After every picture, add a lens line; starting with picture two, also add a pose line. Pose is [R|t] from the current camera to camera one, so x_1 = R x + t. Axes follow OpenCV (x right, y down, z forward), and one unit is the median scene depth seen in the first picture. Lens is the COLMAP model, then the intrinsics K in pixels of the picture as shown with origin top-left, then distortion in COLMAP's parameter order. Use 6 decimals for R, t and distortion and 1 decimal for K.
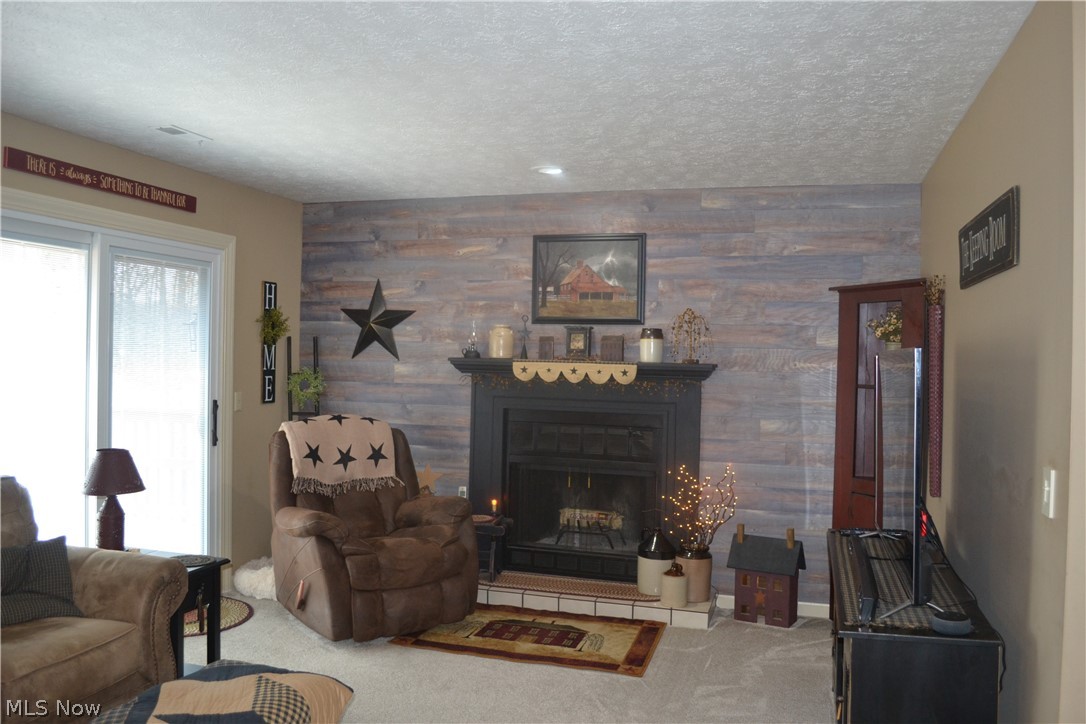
lens RADIAL K [[869.6, 0, 544.0], [0, 869.6, 362.2], [0, 0, 1]] dist [-0.083375, 0.011606]
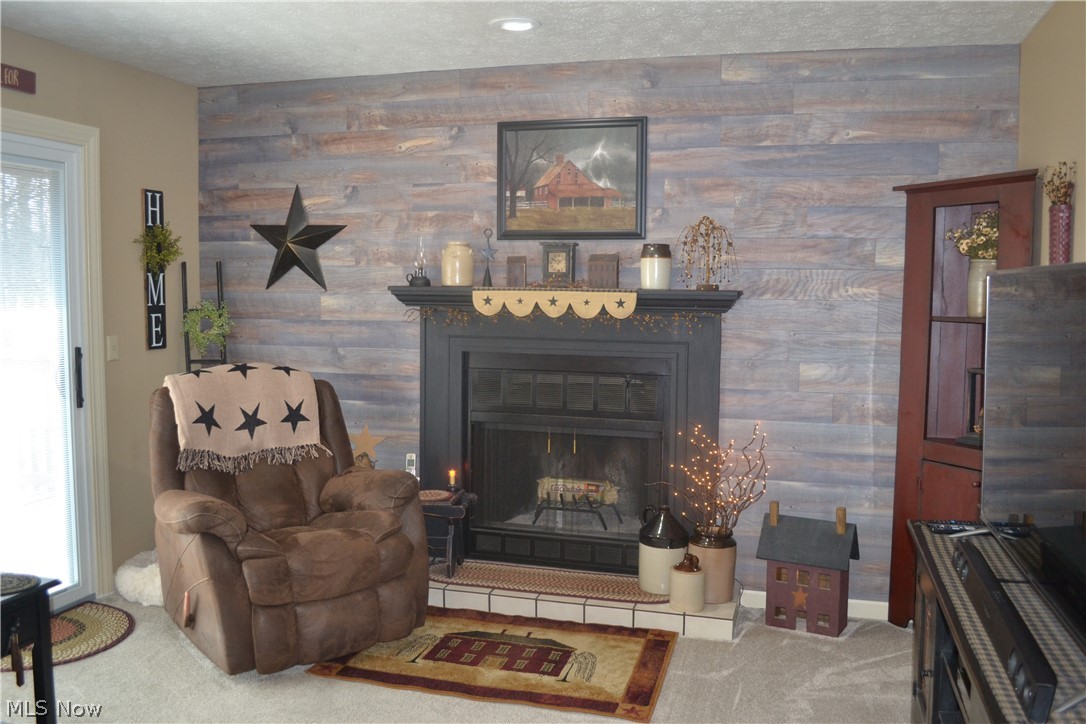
lens RADIAL K [[917.7, 0, 542.4], [0, 917.7, 359.4], [0, 0, 1]] dist [-0.080554, 0.001237]
pose [[0.999800, -0.012931, 0.015281, 0.012597], [0.011768, 0.997198, 0.073876, 0.001157], [-0.016193, -0.073681, 0.997150, 0.206656]]
